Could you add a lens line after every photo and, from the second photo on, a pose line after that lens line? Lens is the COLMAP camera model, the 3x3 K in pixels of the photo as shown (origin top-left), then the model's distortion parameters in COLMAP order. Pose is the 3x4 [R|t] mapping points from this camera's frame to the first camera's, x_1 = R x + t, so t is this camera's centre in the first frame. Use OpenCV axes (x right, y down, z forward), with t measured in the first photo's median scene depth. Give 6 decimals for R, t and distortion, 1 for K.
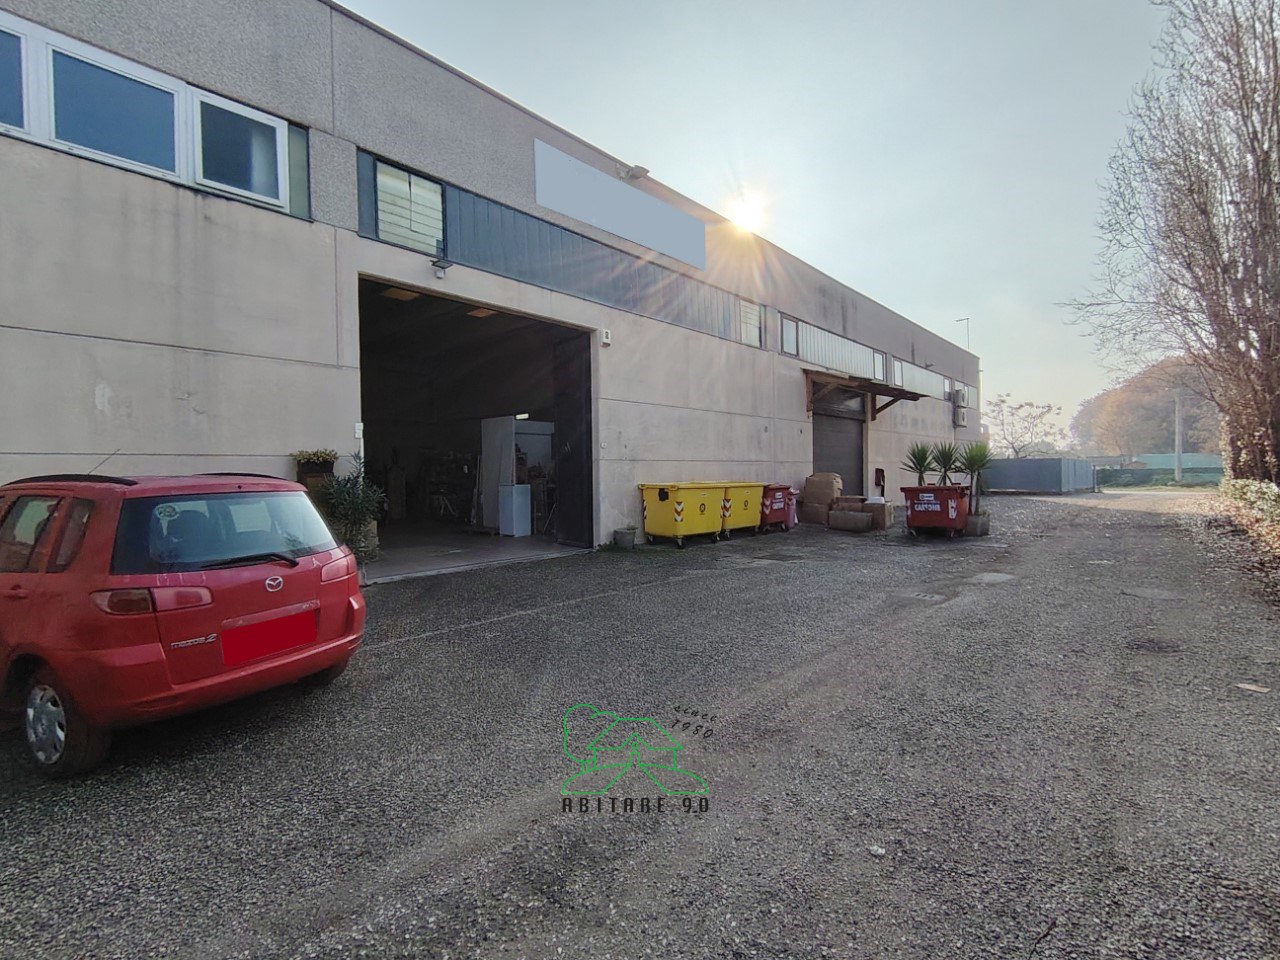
lens RADIAL K [[597.0, 0, 635.9], [0, 597.0, 482.9], [0, 0, 1]] dist [0.001294, -0.003630]
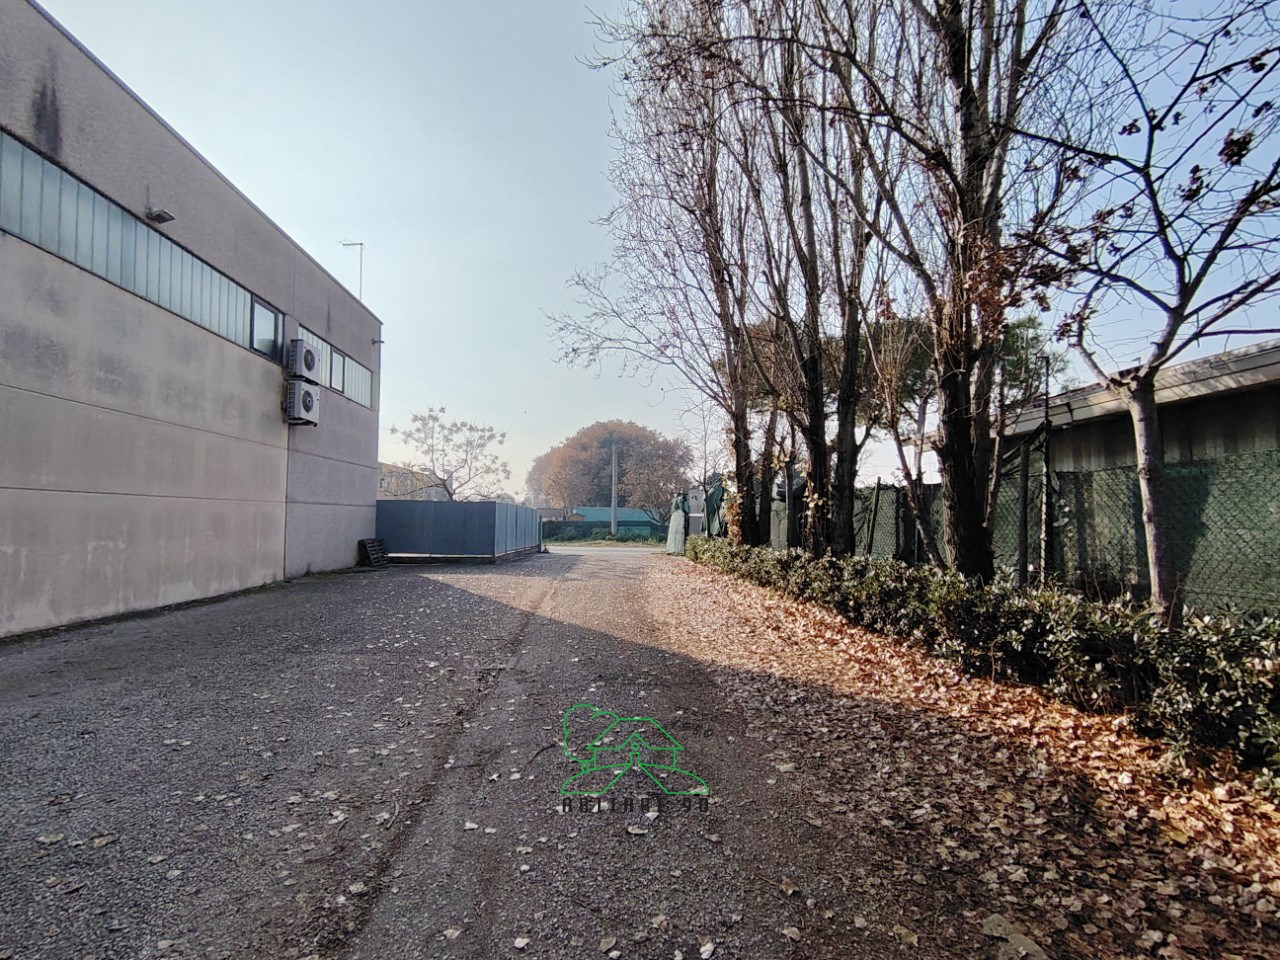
lens RADIAL K [[597.0, 0, 635.9], [0, 597.0, 482.9], [0, 0, 1]] dist [0.001294, -0.003630]
pose [[0.691592, 0.060247, 0.719772, 0.291184], [-0.001871, 0.996661, -0.081625, -0.009083], [-0.722286, 0.055104, 0.689395, 0.372653]]
